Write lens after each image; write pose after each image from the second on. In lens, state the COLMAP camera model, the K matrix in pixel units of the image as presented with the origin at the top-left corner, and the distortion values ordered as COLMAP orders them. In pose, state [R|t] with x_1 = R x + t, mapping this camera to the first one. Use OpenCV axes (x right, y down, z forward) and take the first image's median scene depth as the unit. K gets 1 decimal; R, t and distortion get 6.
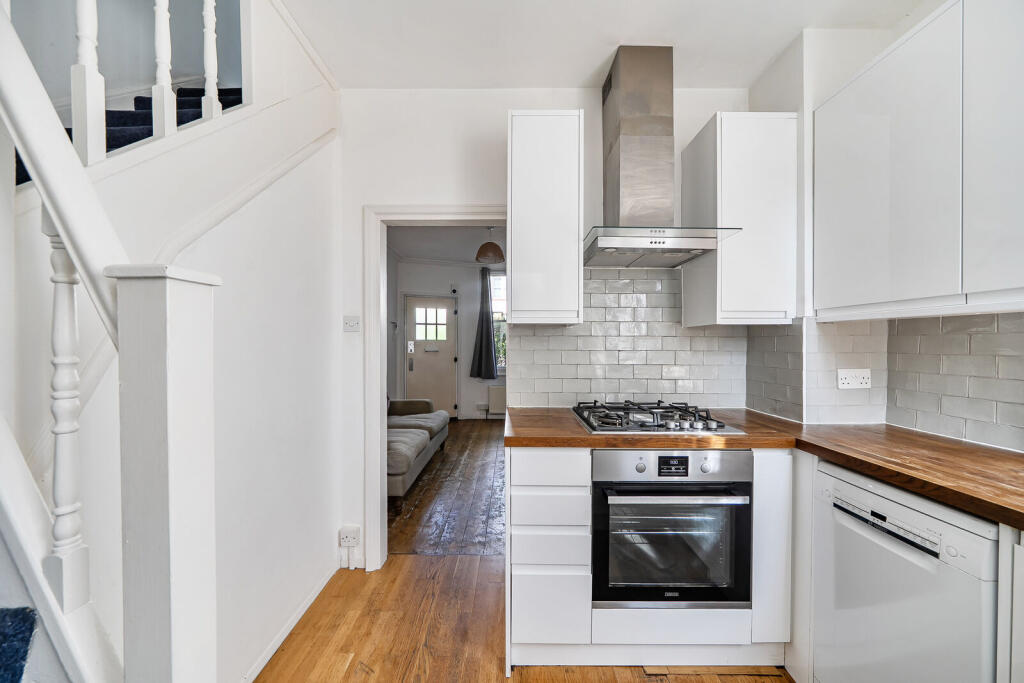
lens RADIAL K [[349.5, 0, 512.1], [0, 349.5, 345.4], [0, 0, 1]] dist [-0.000334, 0.000028]
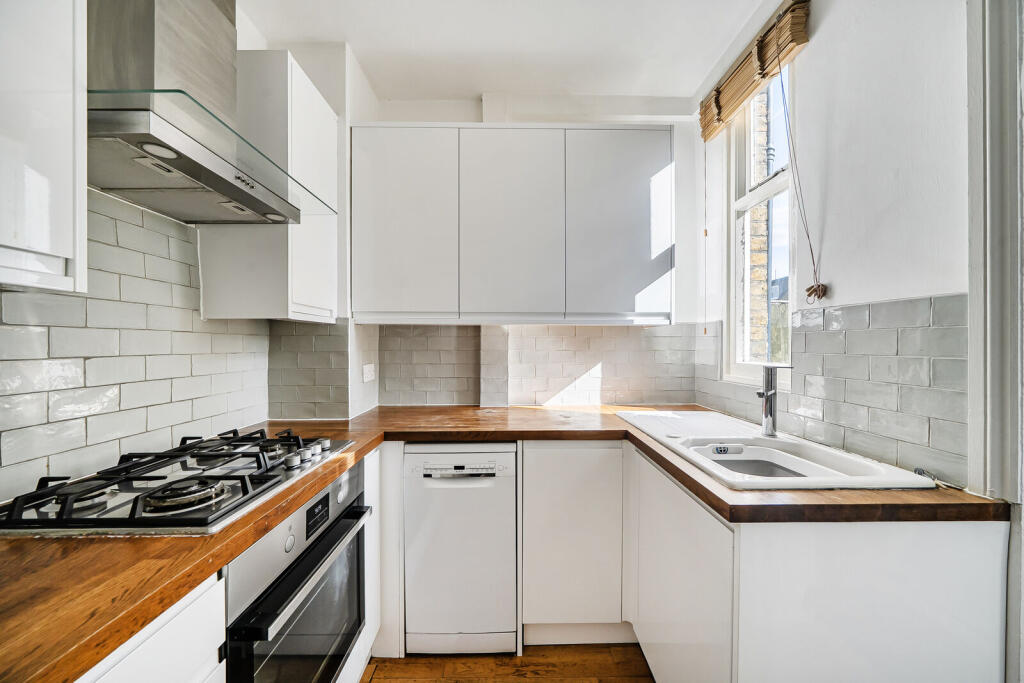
lens RADIAL K [[349.5, 0, 510.9], [0, 349.5, 344.8], [0, 0, 1]] dist [-0.000334, 0.000028]
pose [[-0.011623, -0.004052, 0.999924, -0.226858], [0.005416, 0.999977, 0.004115, -0.002116], [-0.999918, 0.005464, -0.011600, 0.543759]]
